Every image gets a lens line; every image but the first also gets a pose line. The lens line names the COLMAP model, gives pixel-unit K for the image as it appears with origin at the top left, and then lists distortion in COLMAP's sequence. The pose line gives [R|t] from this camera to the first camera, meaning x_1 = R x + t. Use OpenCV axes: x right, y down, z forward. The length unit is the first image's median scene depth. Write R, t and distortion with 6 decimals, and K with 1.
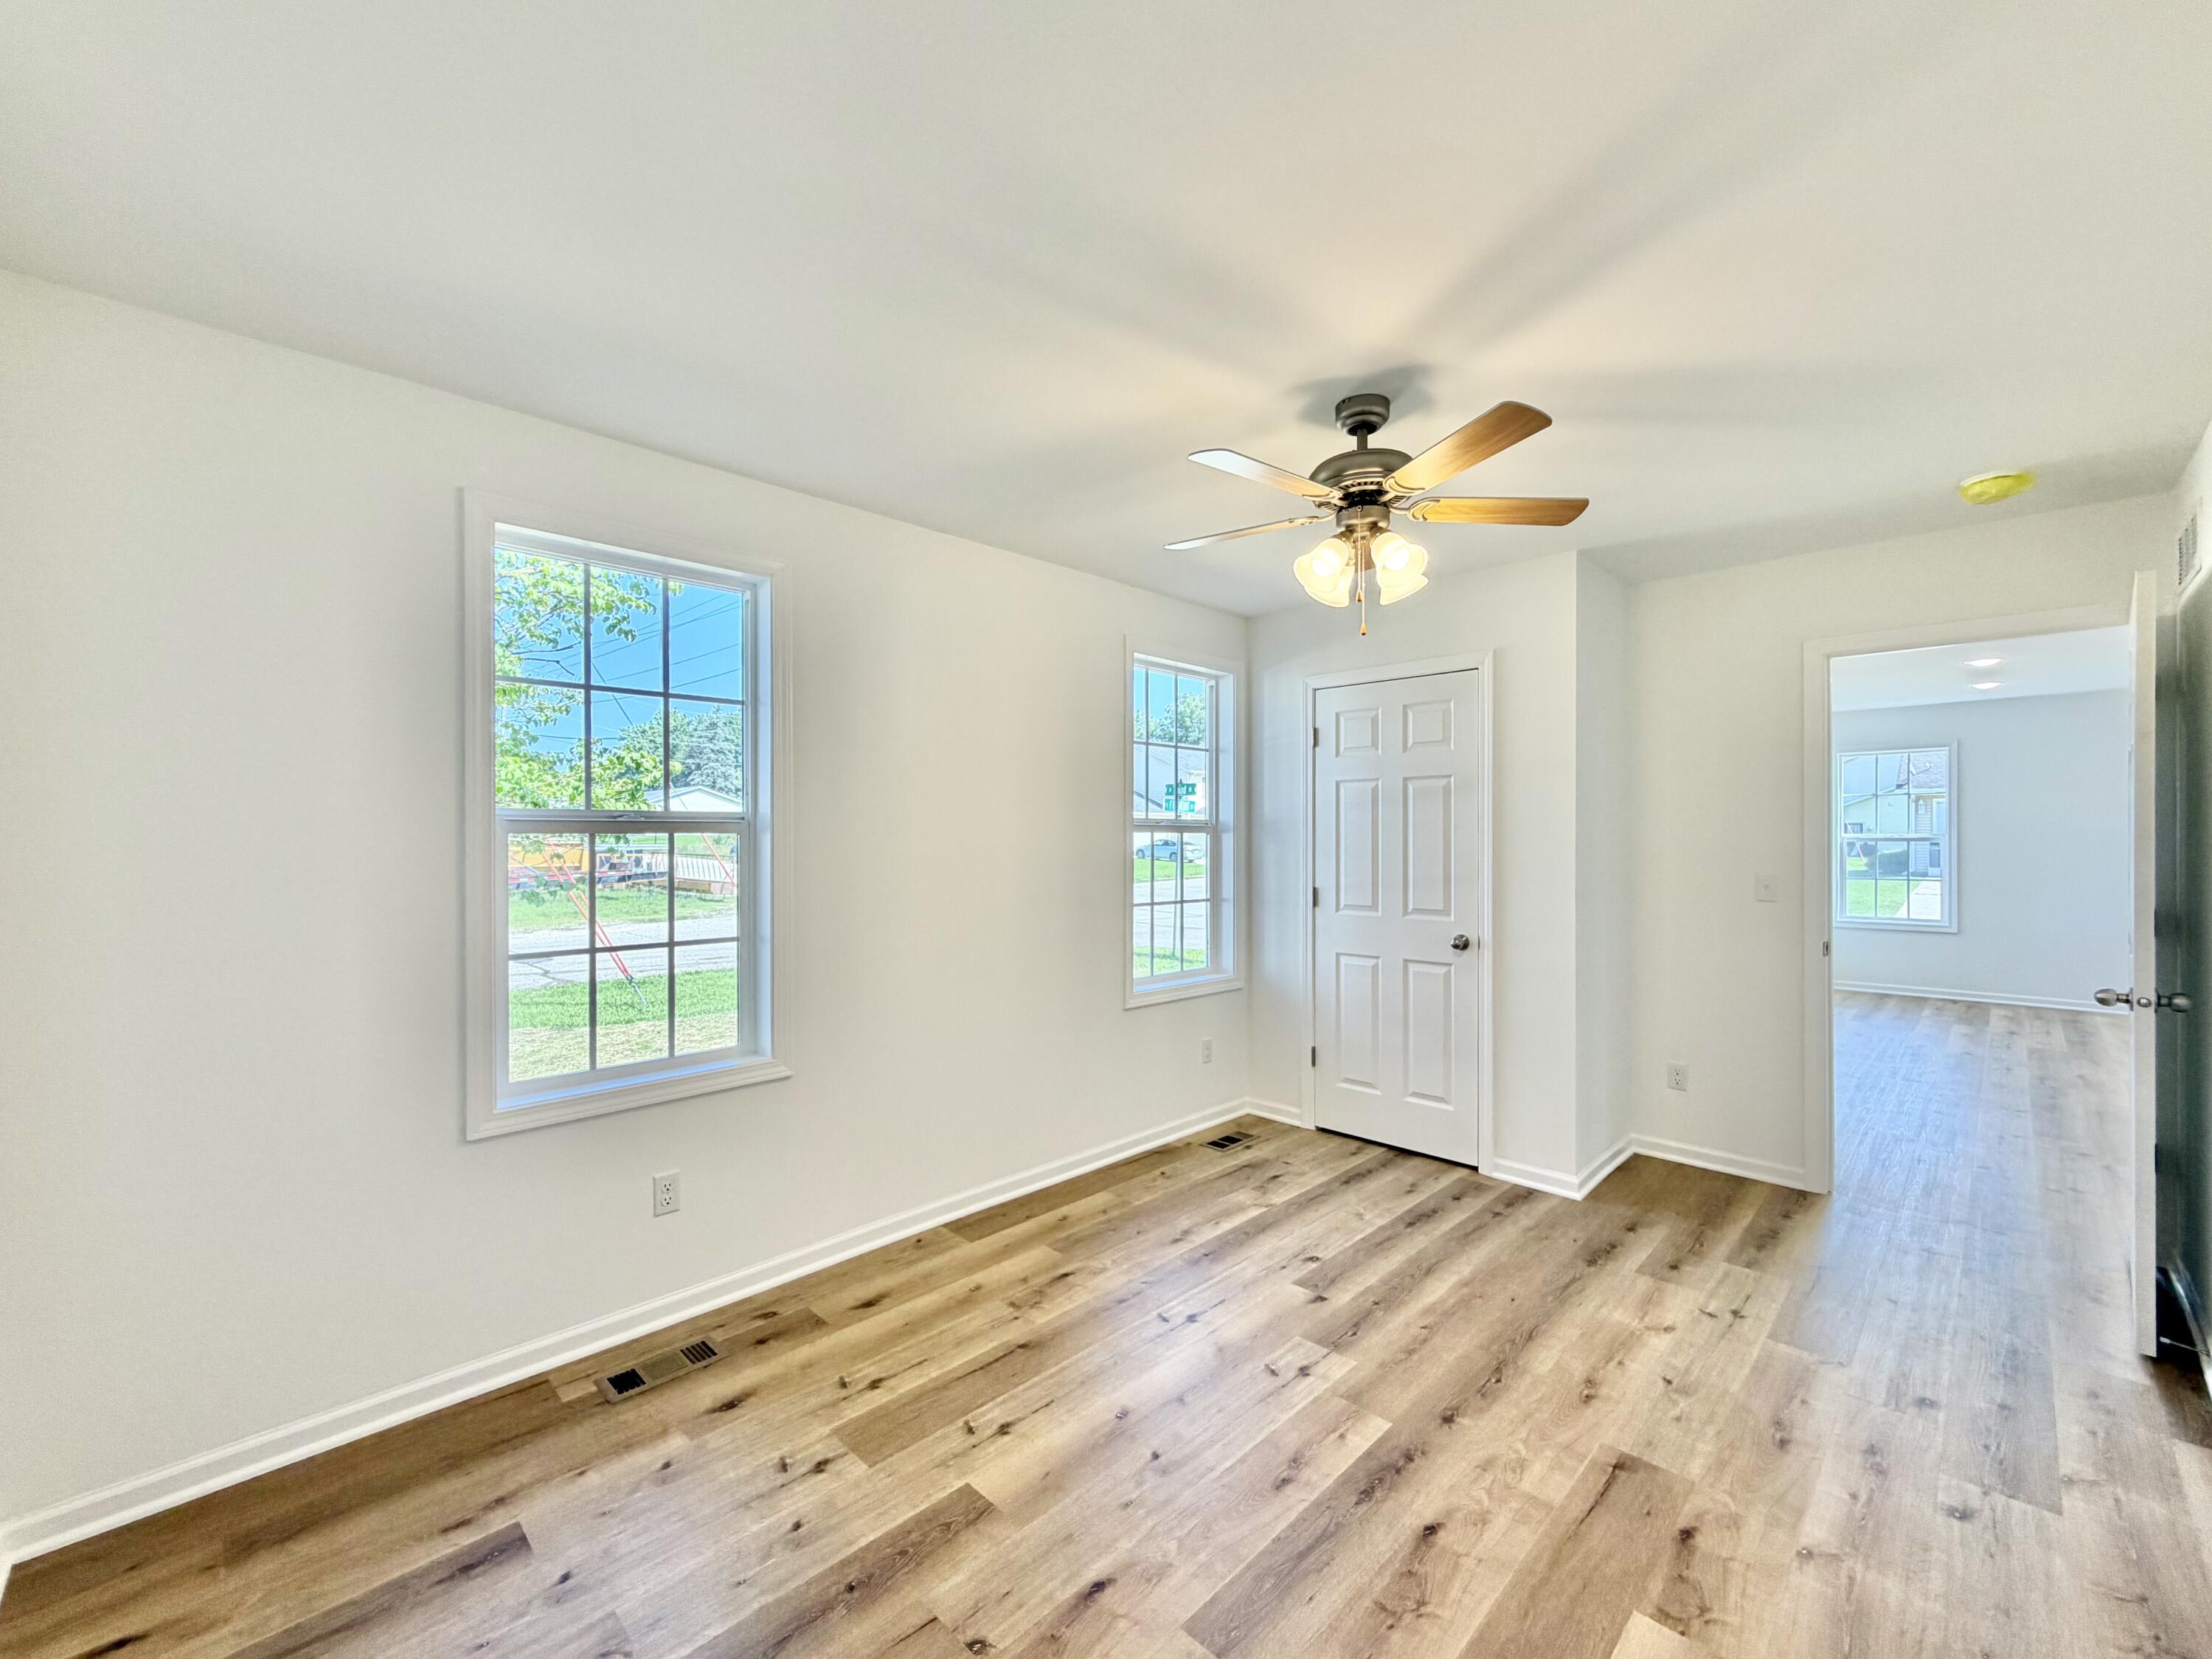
lens RADIAL K [[921.7, 0, 1102.5], [0, 921.7, 842.5], [0, 0, 1]] dist [-0.002407, 0.000365]
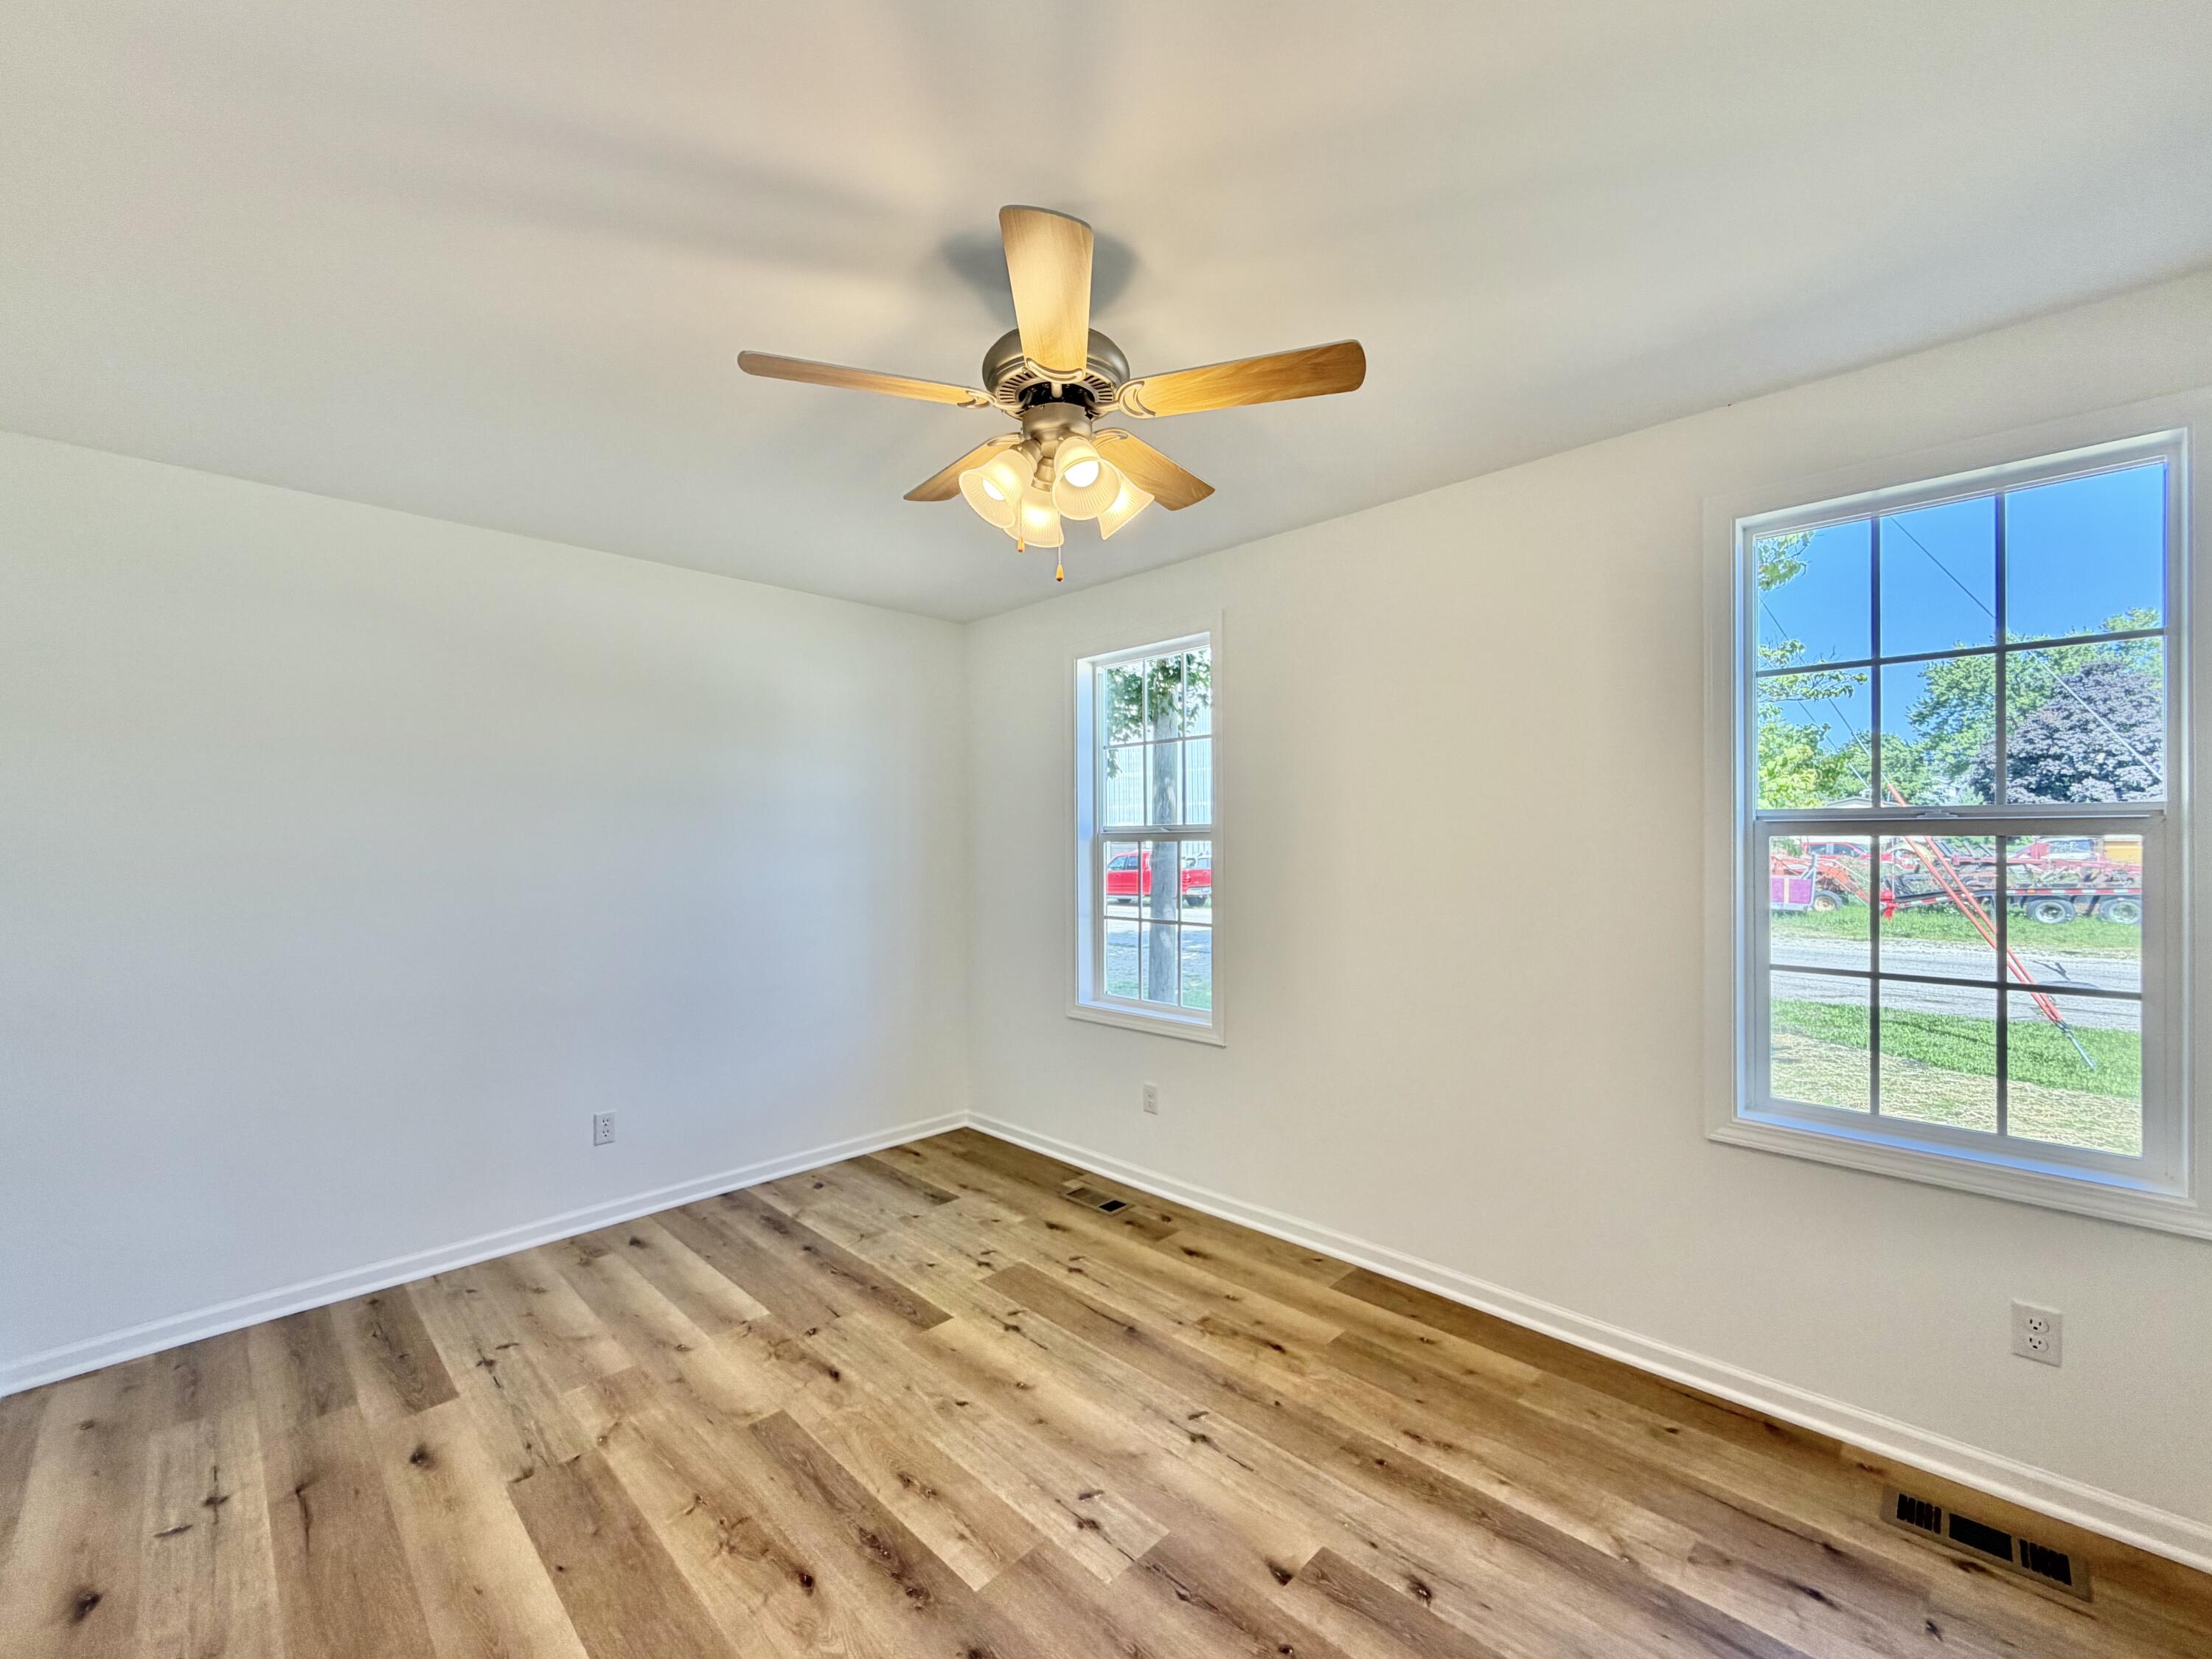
lens RADIAL K [[921.7, 0, 1096.7], [0, 921.7, 844.6], [0, 0, 1]] dist [-0.002407, 0.000365]
pose [[-0.013616, 0.005325, -0.999893, 0.927924], [-0.003817, 0.999978, 0.005377, -0.010464], [0.999900, 0.003890, -0.013595, 0.938886]]
